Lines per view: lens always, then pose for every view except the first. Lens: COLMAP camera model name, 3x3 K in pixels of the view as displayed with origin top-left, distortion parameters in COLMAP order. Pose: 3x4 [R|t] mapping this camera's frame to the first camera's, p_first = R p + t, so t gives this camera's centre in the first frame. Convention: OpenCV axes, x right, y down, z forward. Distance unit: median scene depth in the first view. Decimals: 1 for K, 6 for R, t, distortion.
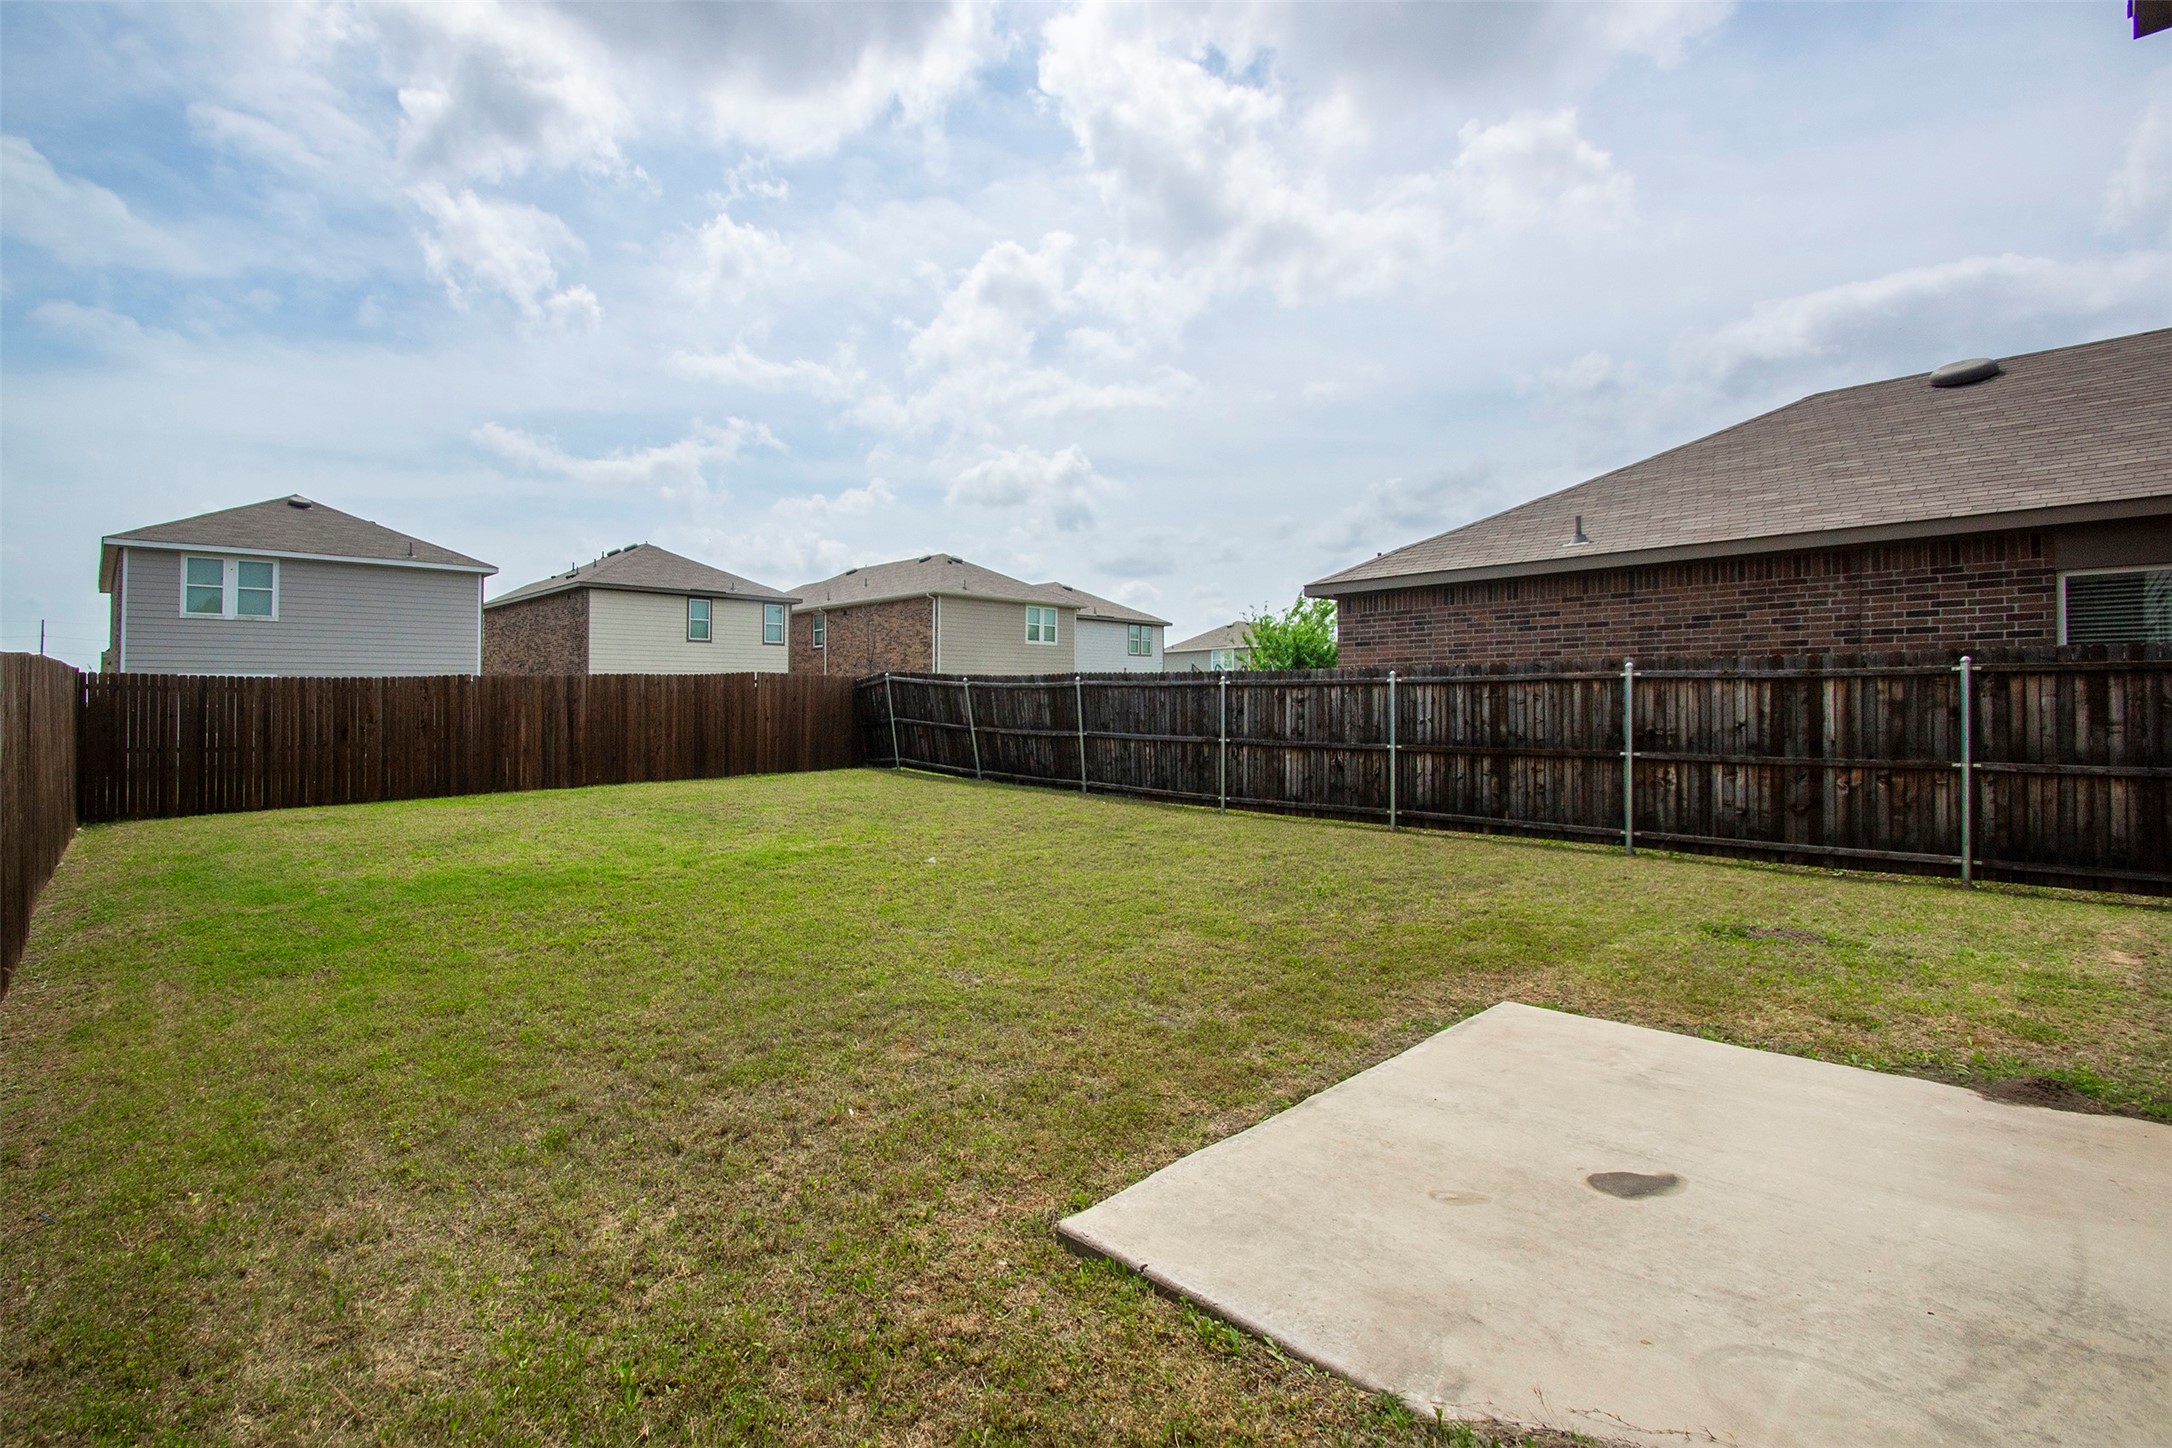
lens RADIAL K [[984.7, 0, 1083.7], [0, 984.7, 705.9], [0, 0, 1]] dist [-0.005333, -0.001778]
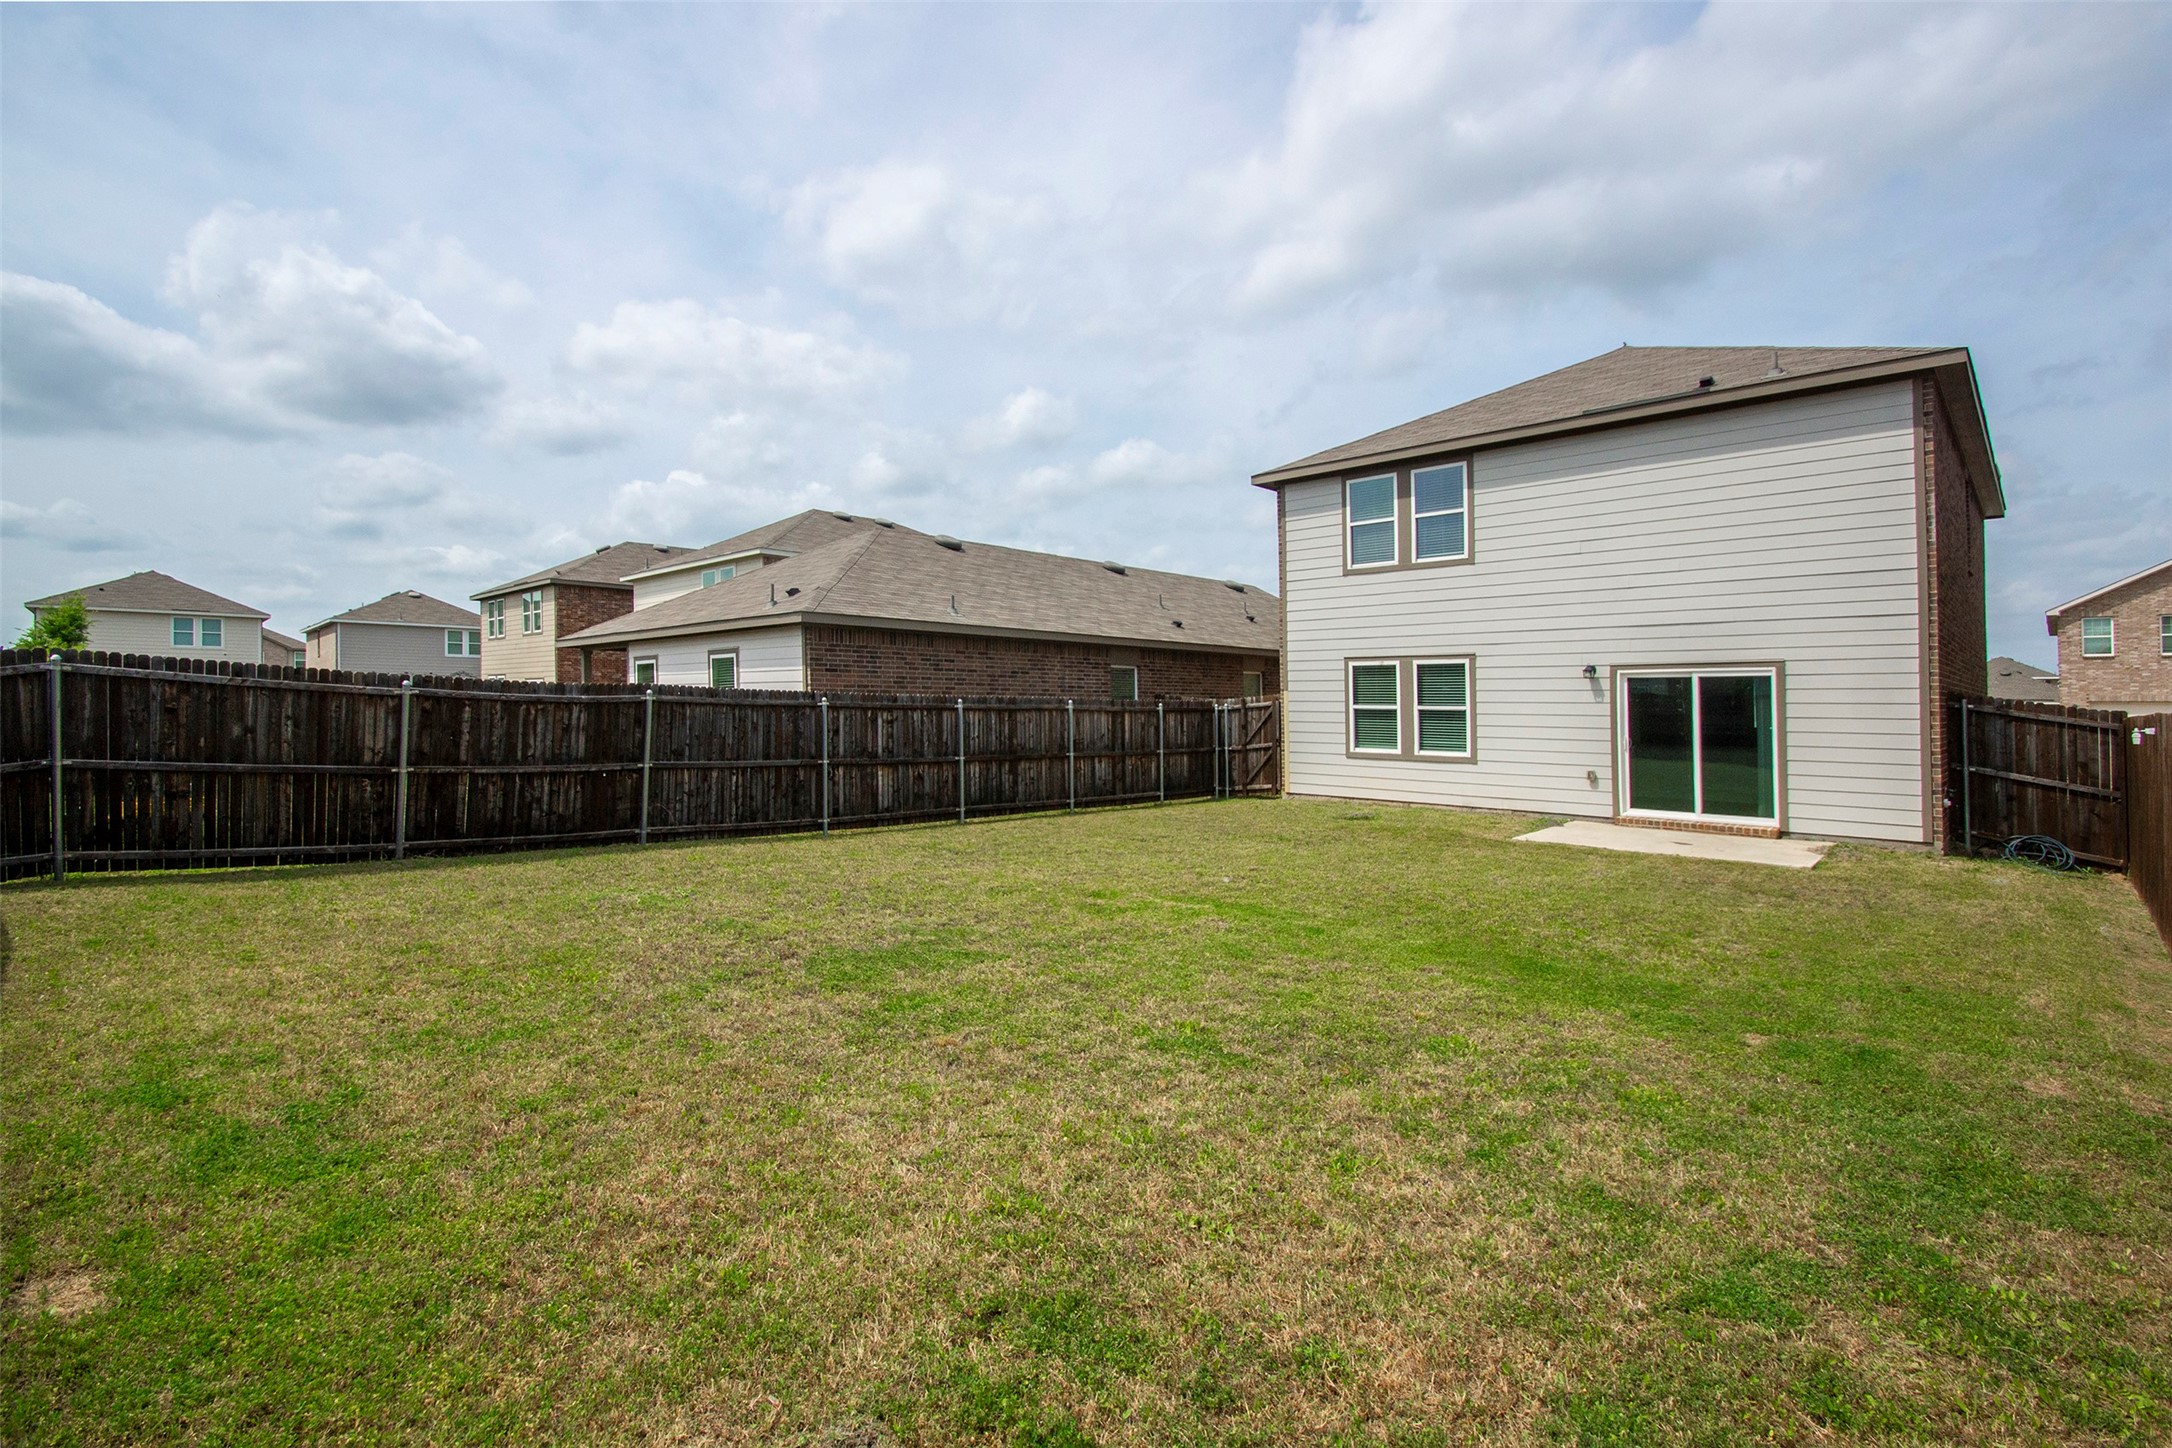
lens RADIAL K [[984.7, 0, 1046.0], [0, 984.7, 653.4], [0, 0, 1]] dist [-0.005333, -0.001778]
pose [[-0.010823, 0.063482, 0.997924, -0.907911], [-0.004461, 0.997970, -0.063534, -0.012692], [-0.999931, -0.005139, -0.010517, 0.833267]]
